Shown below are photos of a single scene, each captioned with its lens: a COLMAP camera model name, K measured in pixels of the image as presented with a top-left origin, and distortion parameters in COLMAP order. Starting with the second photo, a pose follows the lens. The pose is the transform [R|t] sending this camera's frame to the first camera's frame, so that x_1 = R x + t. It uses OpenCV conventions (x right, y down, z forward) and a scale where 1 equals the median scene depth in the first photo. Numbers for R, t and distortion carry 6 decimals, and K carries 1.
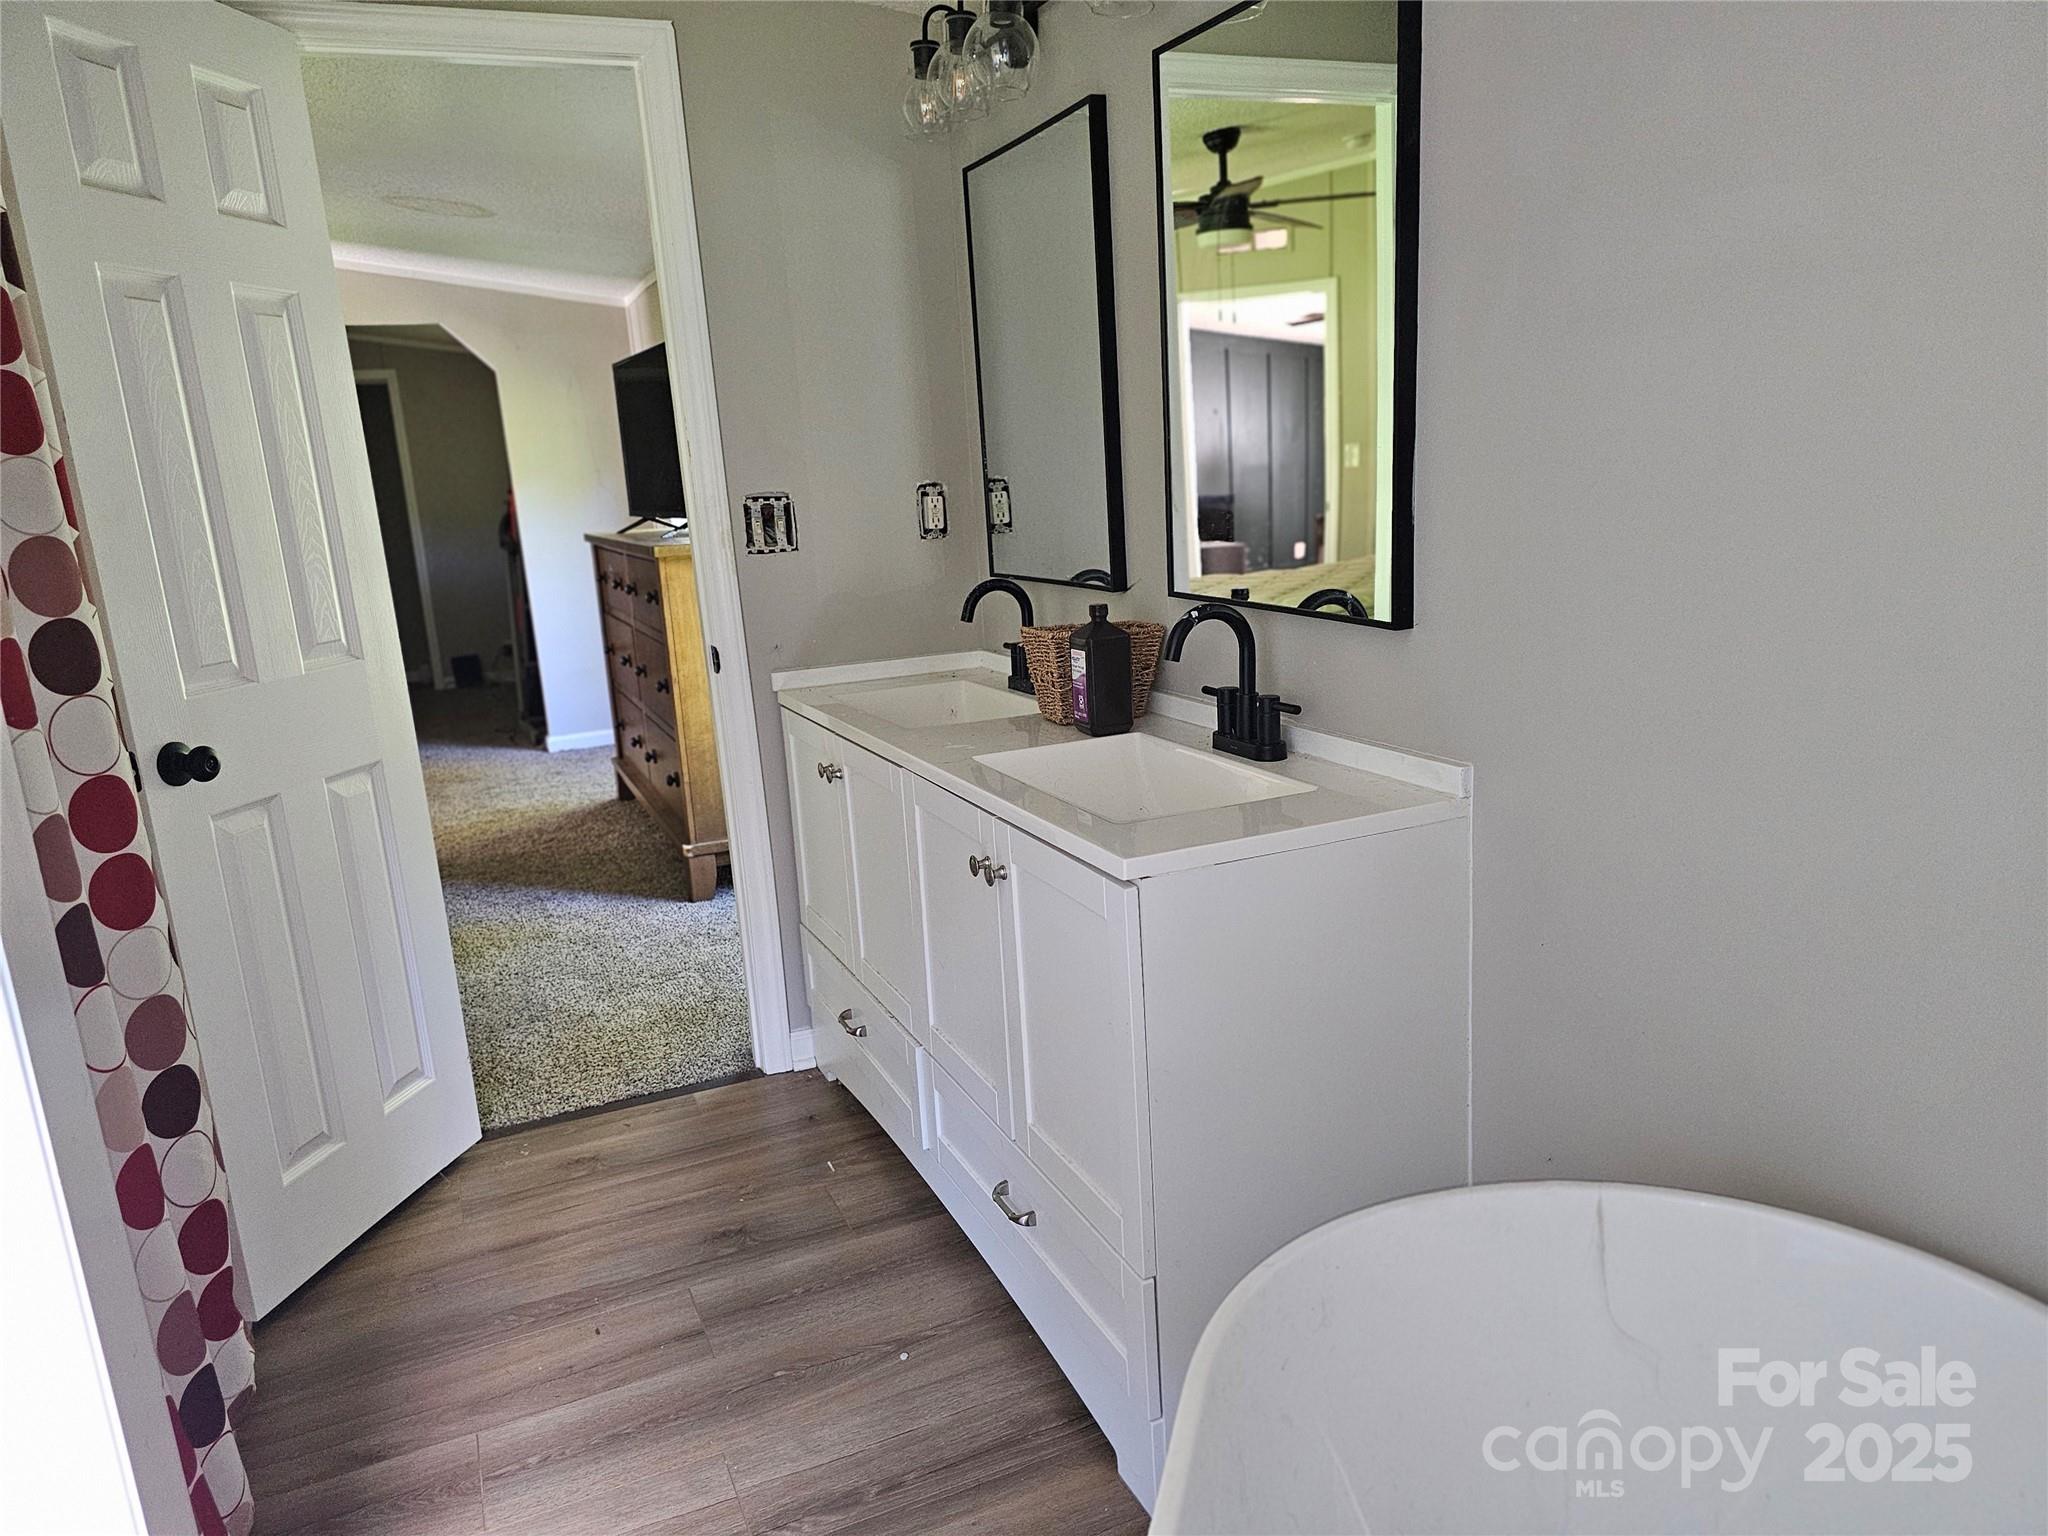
lens RADIAL K [[1361.3, 0, 1021.5], [0, 1361.3, 780.6], [0, 0, 1]] dist [0.025571, -0.001000]
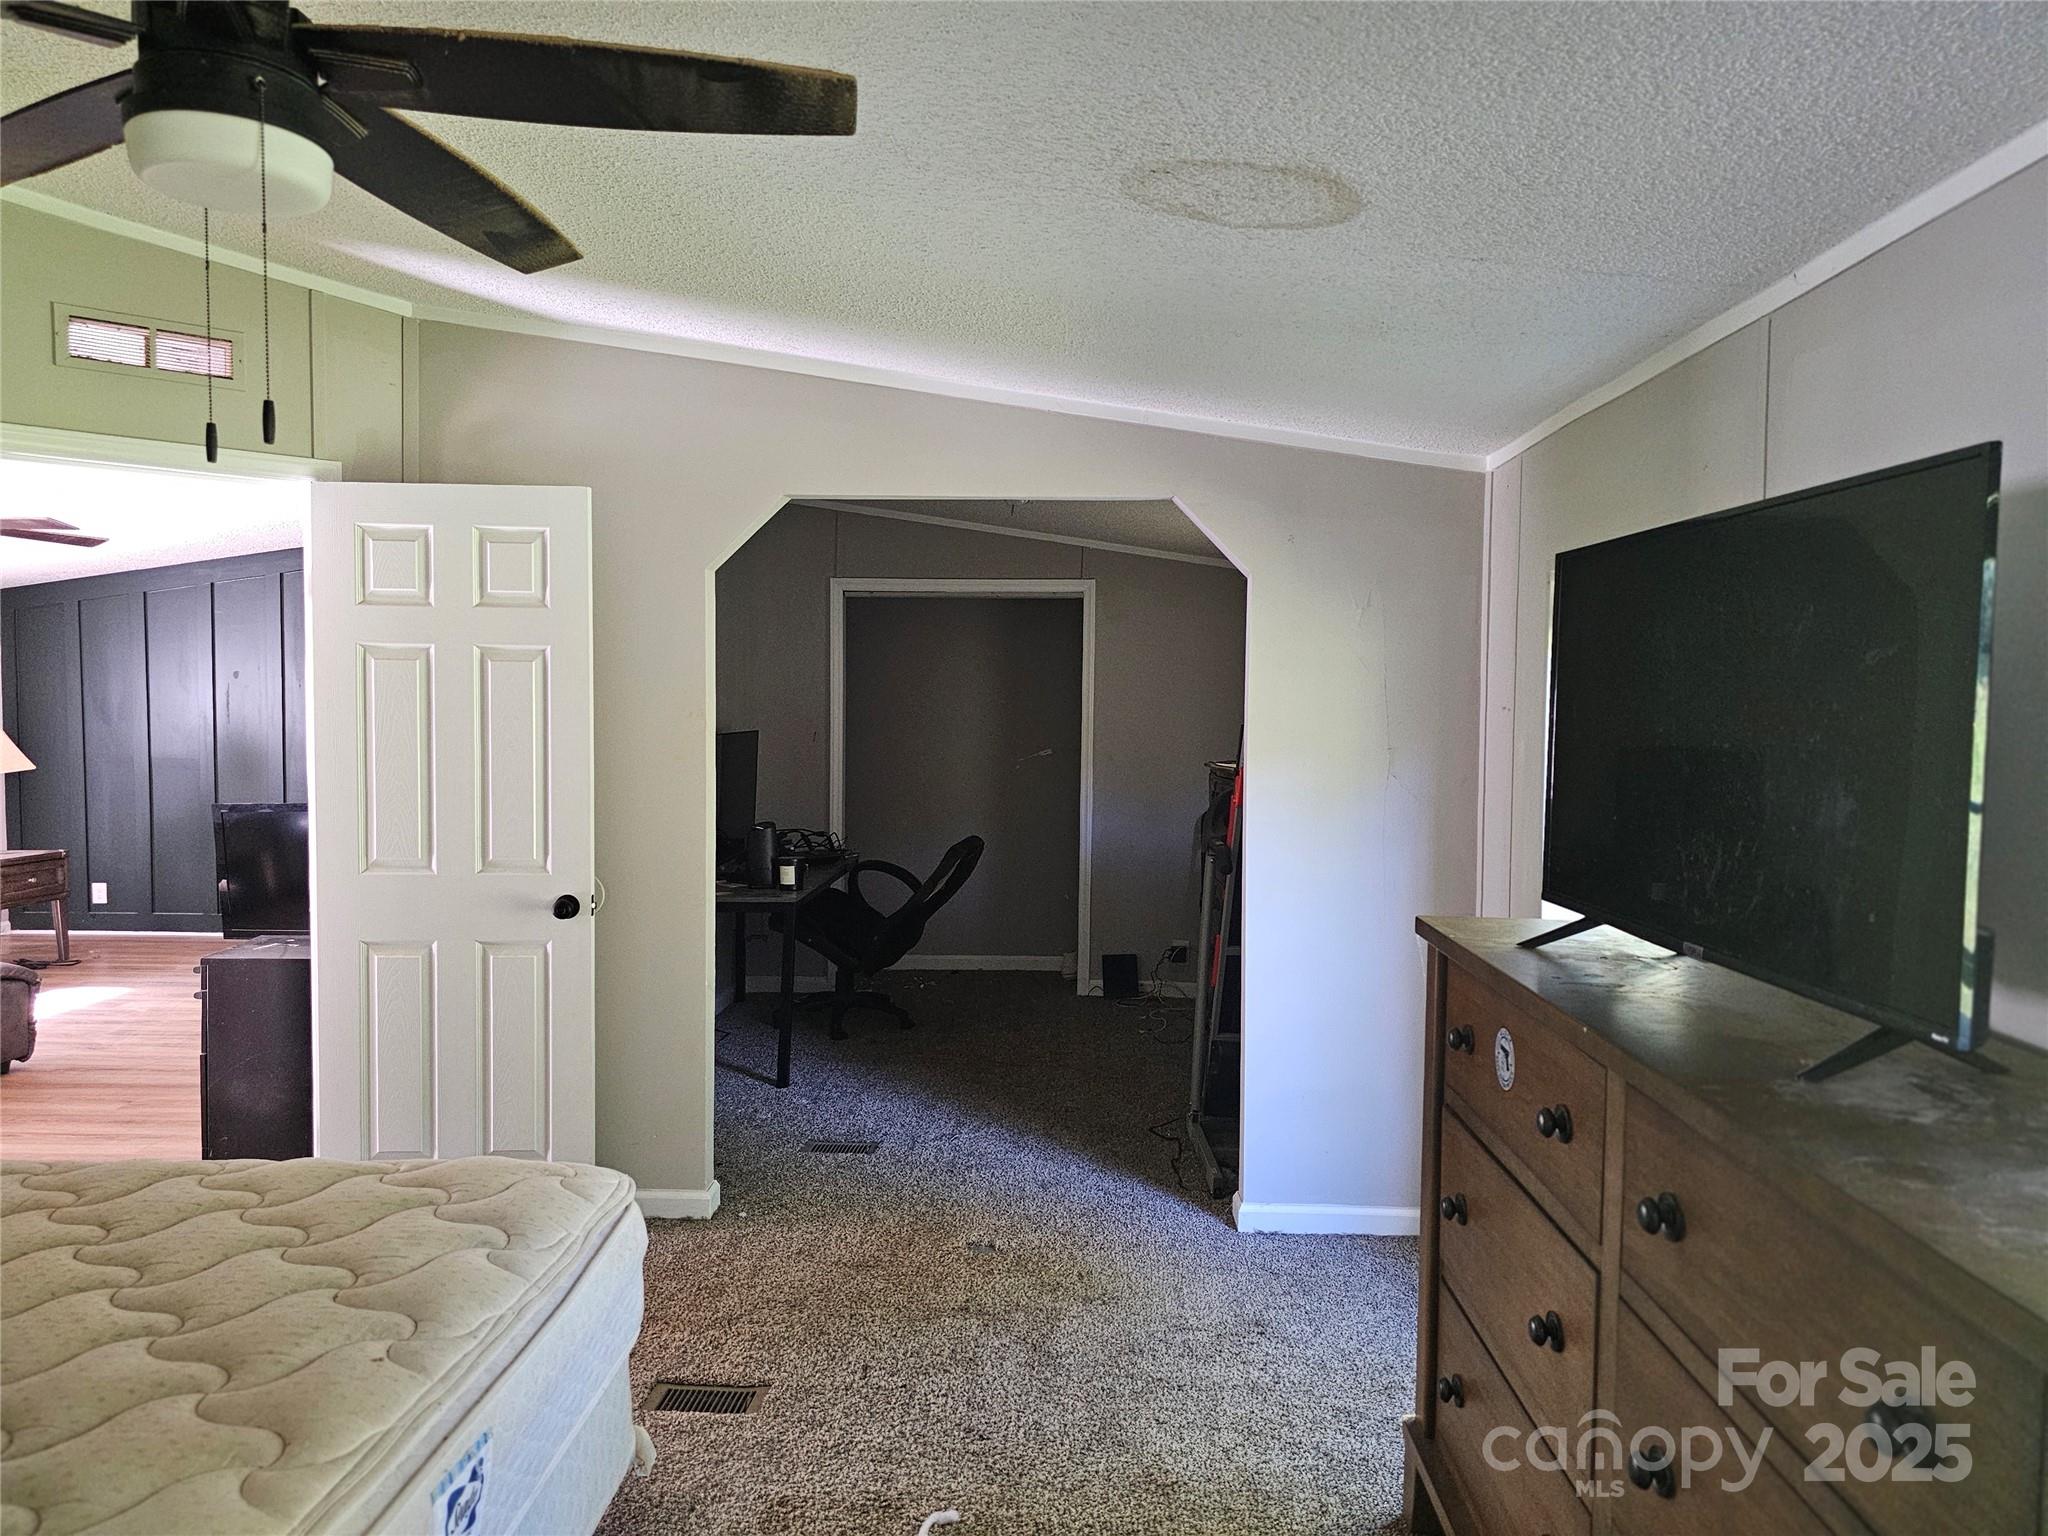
lens RADIAL K [[1361.3, 0, 1021.5], [0, 1361.3, 780.6], [0, 0, 1]] dist [0.025571, -0.001000]
pose [[0.892997, 0.088267, -0.441323, -0.200794], [-0.156248, 0.980392, -0.120076, -0.125824], [0.422071, 0.176183, 0.889278, 0.445459]]
